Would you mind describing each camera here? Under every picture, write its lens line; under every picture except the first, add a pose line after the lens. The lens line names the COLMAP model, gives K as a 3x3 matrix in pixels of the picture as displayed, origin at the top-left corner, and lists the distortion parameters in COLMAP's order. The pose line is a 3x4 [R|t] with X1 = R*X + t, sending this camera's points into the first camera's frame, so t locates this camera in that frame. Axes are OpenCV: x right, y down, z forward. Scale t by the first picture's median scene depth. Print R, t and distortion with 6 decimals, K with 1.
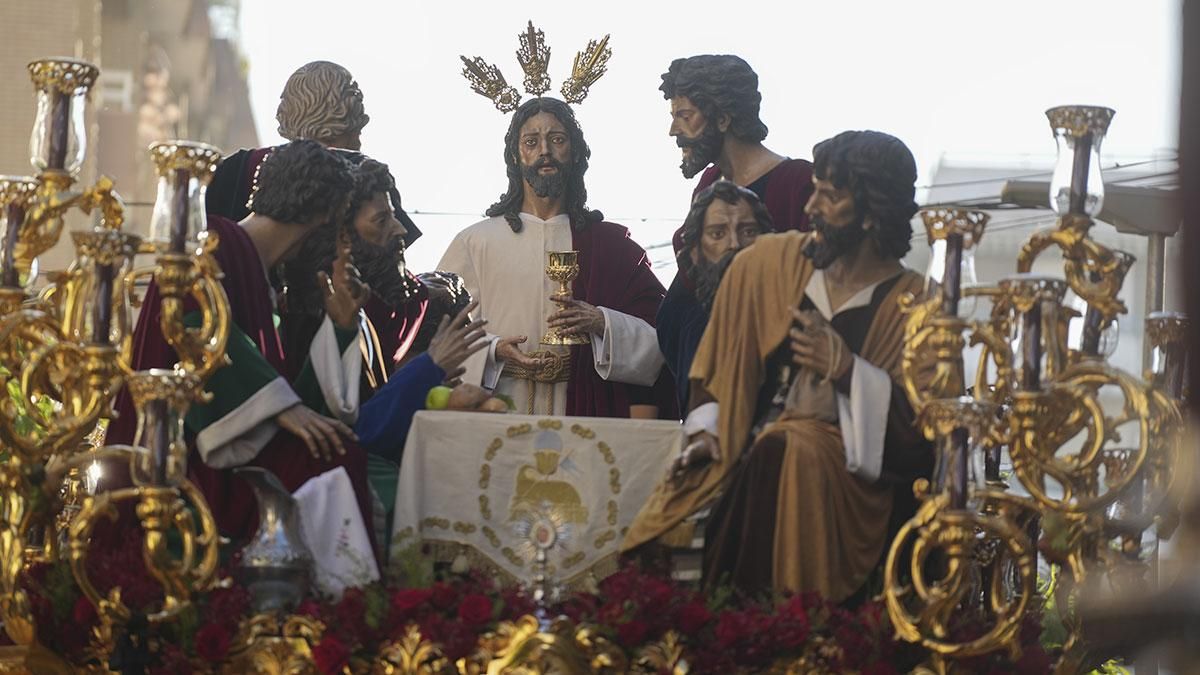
lens RADIAL K [[4477.2, 0, 600.0], [0, 4477.2, 337.5], [0, 0, 1]] dist [1.736241, 0.036740]
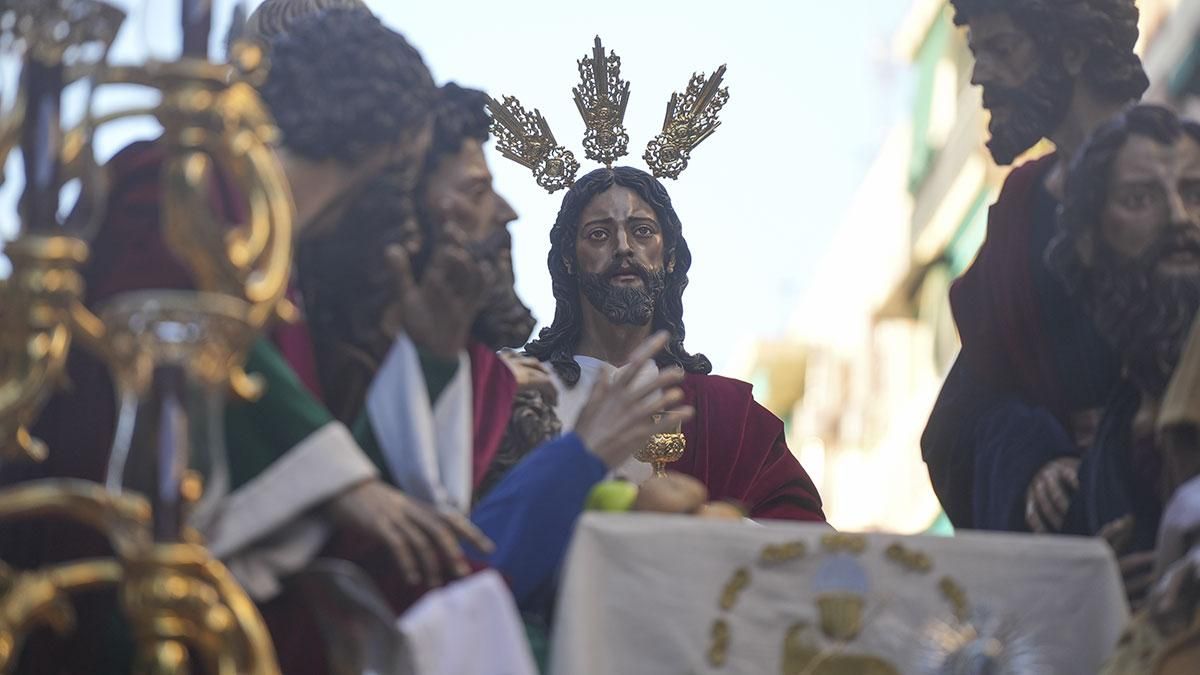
lens RADIAL K [[4477.2, 0, 600.0], [0, 4477.2, 337.5], [0, 0, 1]] dist [1.736241, 0.036740]
pose [[0.994622, 0.010408, 0.103044, -0.076658], [0.006000, 0.987476, -0.157654, 0.064374], [-0.103394, 0.157425, 0.982103, 0.413609]]
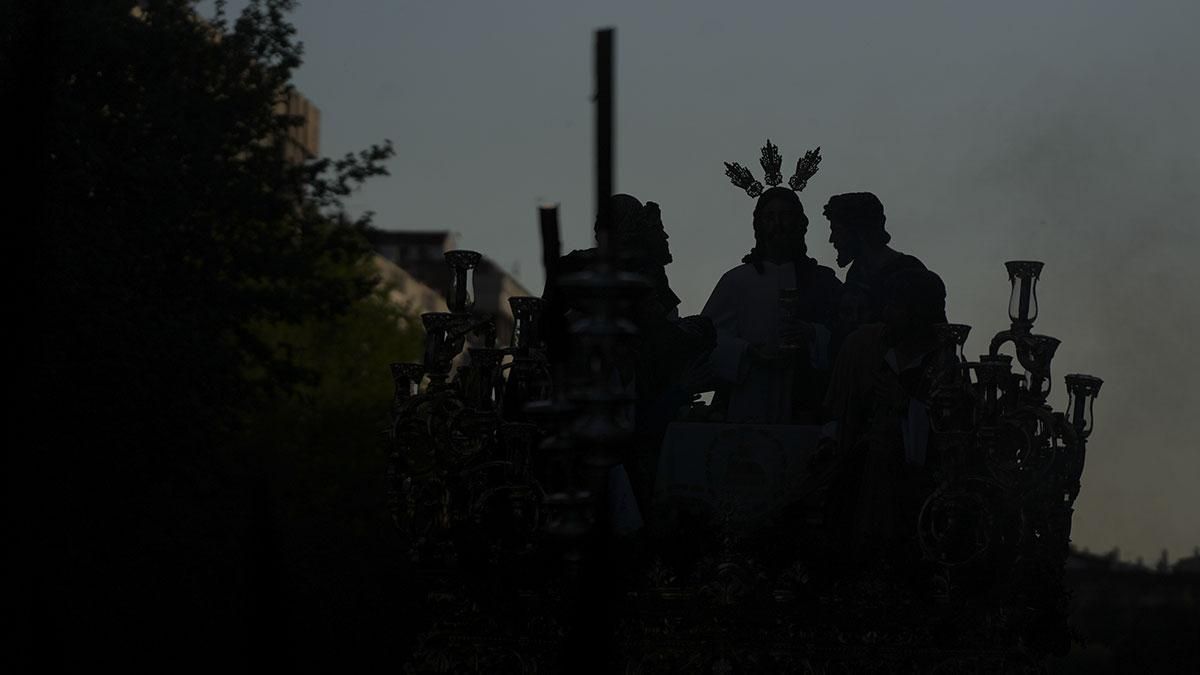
lens RADIAL K [[3796.6, 0, 600.0], [0, 3796.6, 337.5], [0, 0, 1]] dist [0.497020, -0.038728]
pose [[0.995412, -0.012495, -0.094865, 0.050866], [0.015746, 0.999311, 0.033605, -0.046700], [0.094380, -0.034944, 0.994923, -0.324266]]
